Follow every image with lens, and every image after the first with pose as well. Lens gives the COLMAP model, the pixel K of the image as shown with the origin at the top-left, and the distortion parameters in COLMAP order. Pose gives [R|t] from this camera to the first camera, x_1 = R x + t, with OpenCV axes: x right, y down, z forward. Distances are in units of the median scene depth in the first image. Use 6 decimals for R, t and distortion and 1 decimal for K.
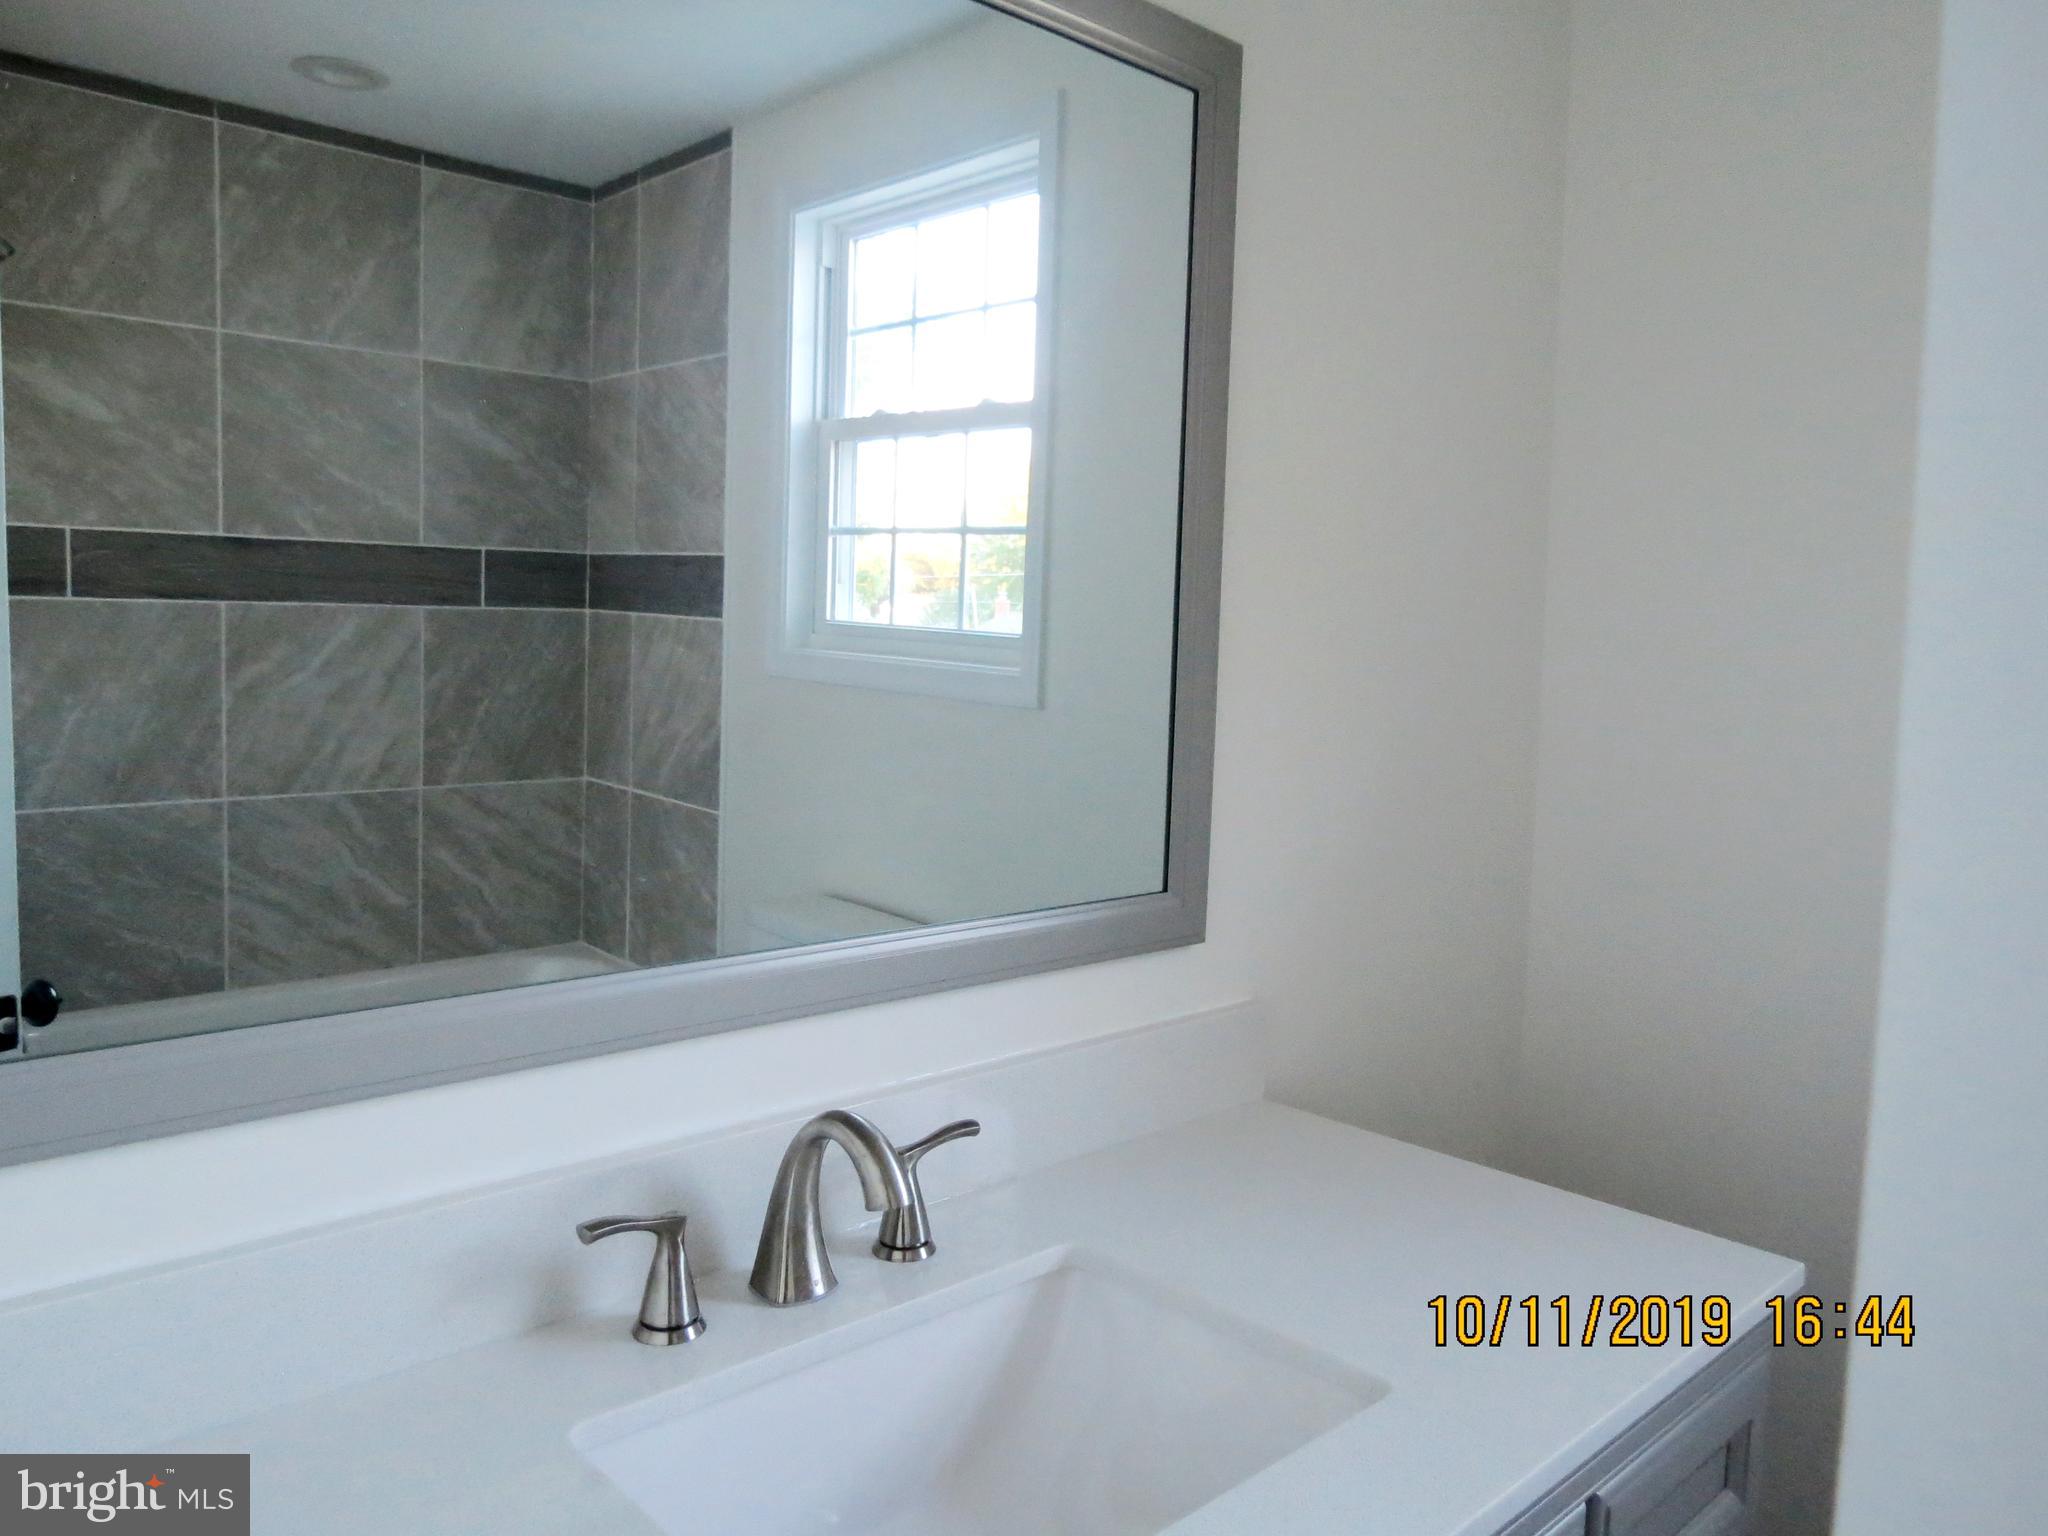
lens RADIAL K [[1466.4, 0, 1016.4], [0, 1466.4, 762.1], [0, 0, 1]] dist [-0.031266, 0.005089]
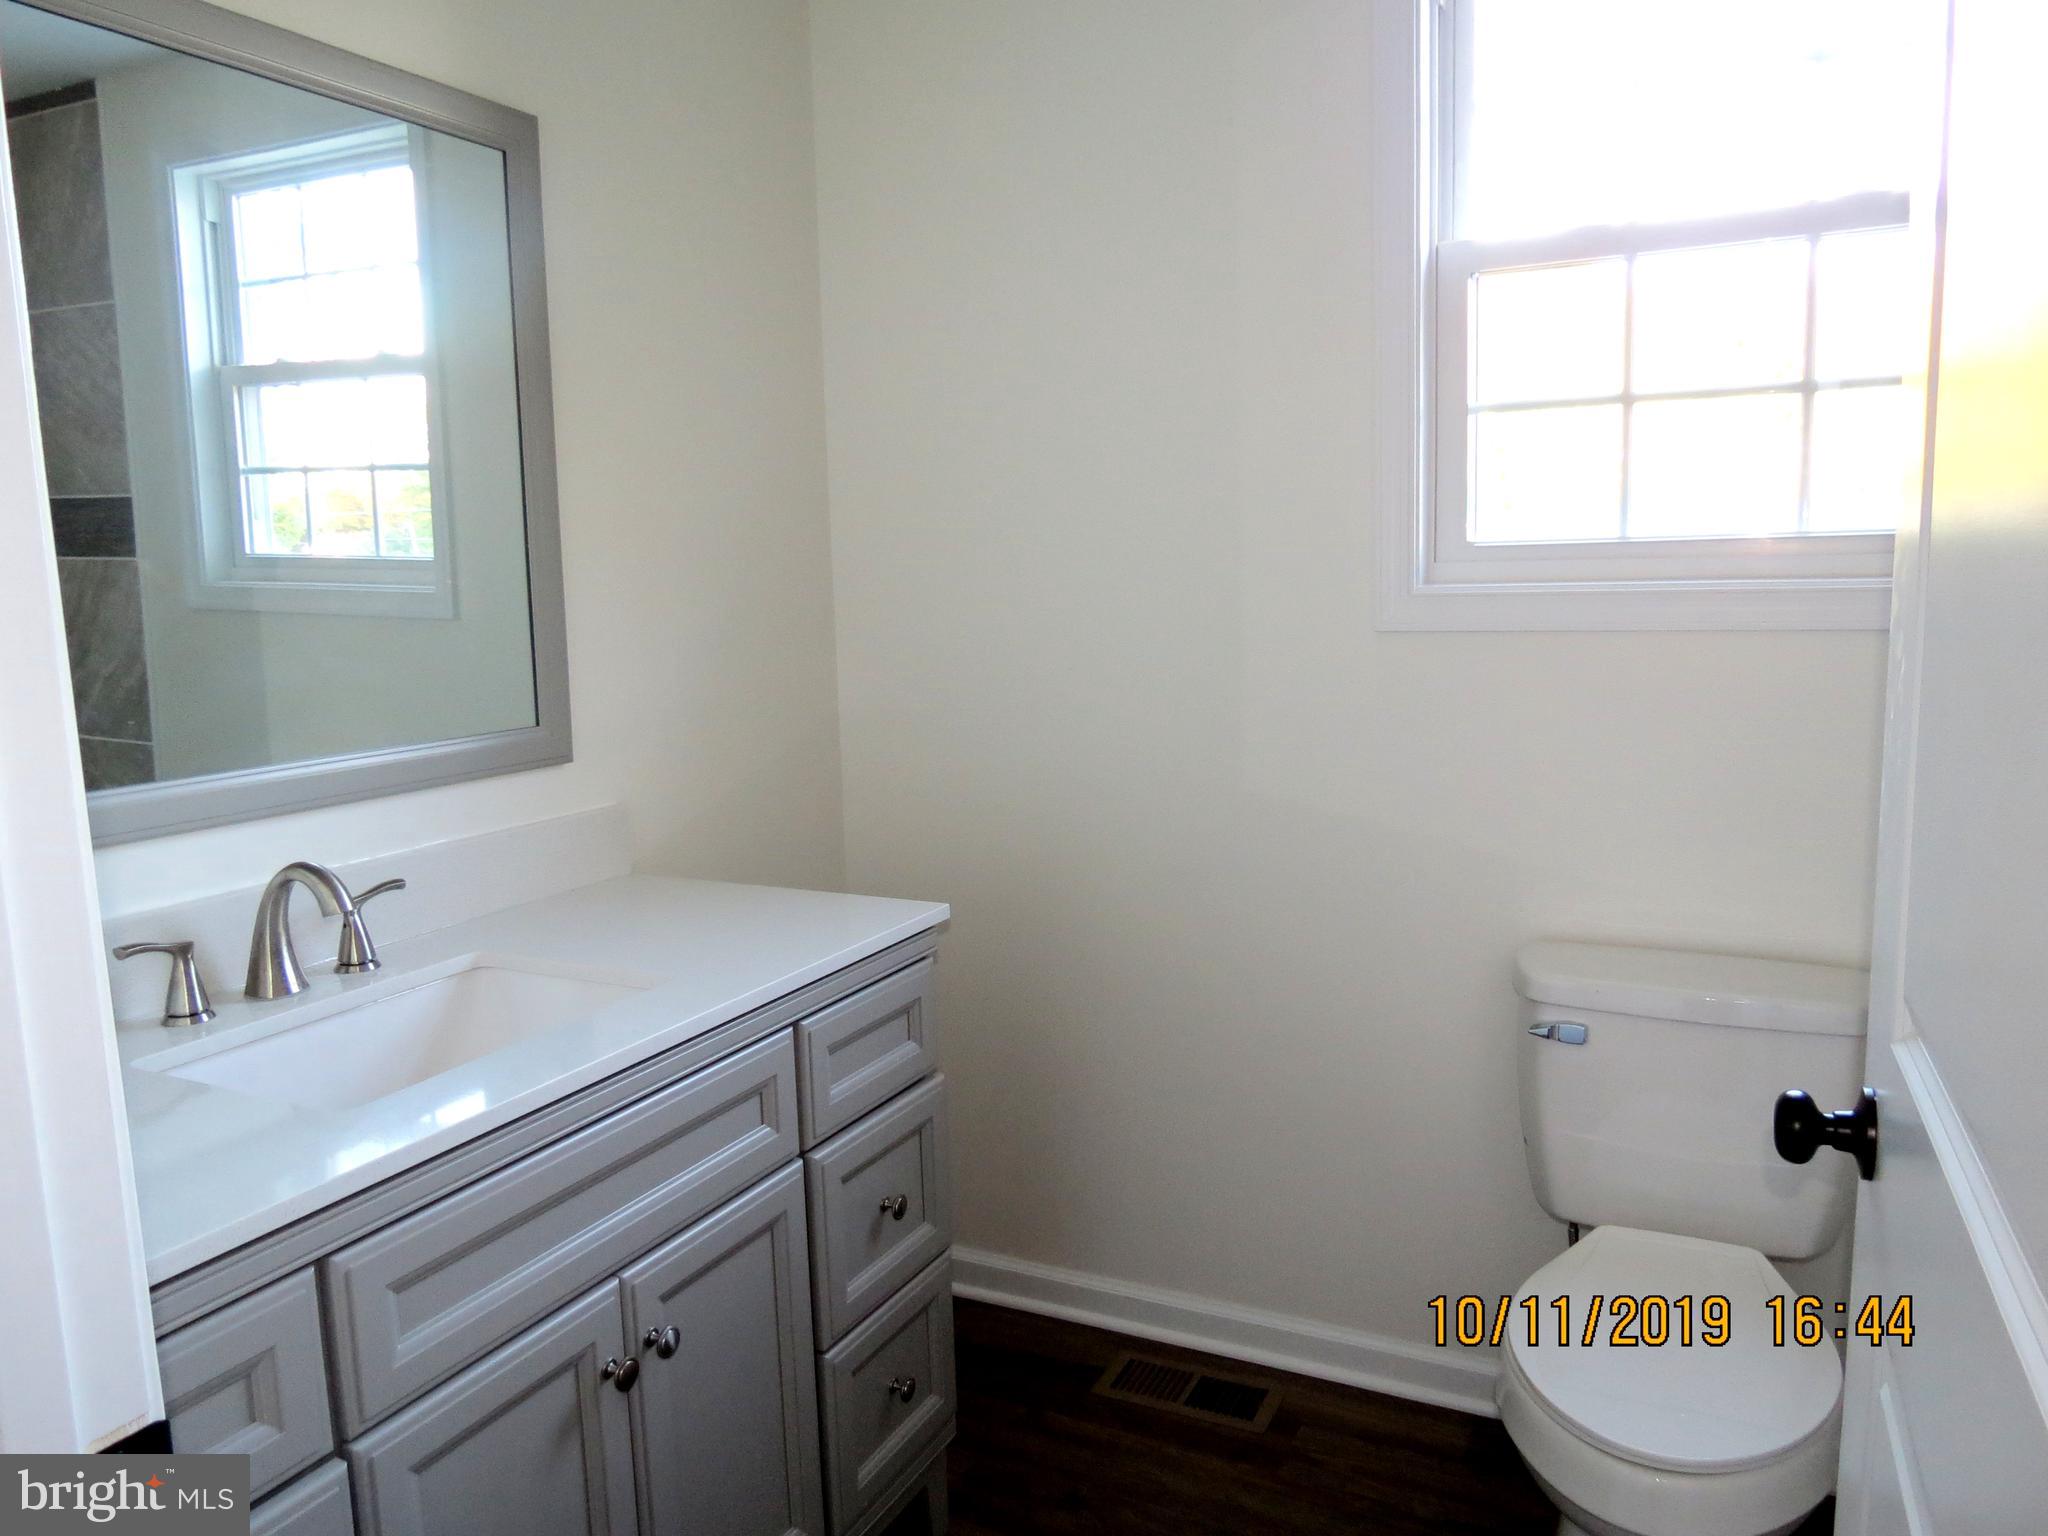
lens RADIAL K [[1466.4, 0, 1039.4], [0, 1466.4, 785.4], [0, 0, 1]] dist [-0.031266, 0.005089]
pose [[0.931509, -0.094382, 0.351259, 0.026746], [0.071486, 0.994417, 0.077619, 0.036371], [-0.356623, -0.047193, 0.933056, -0.249160]]
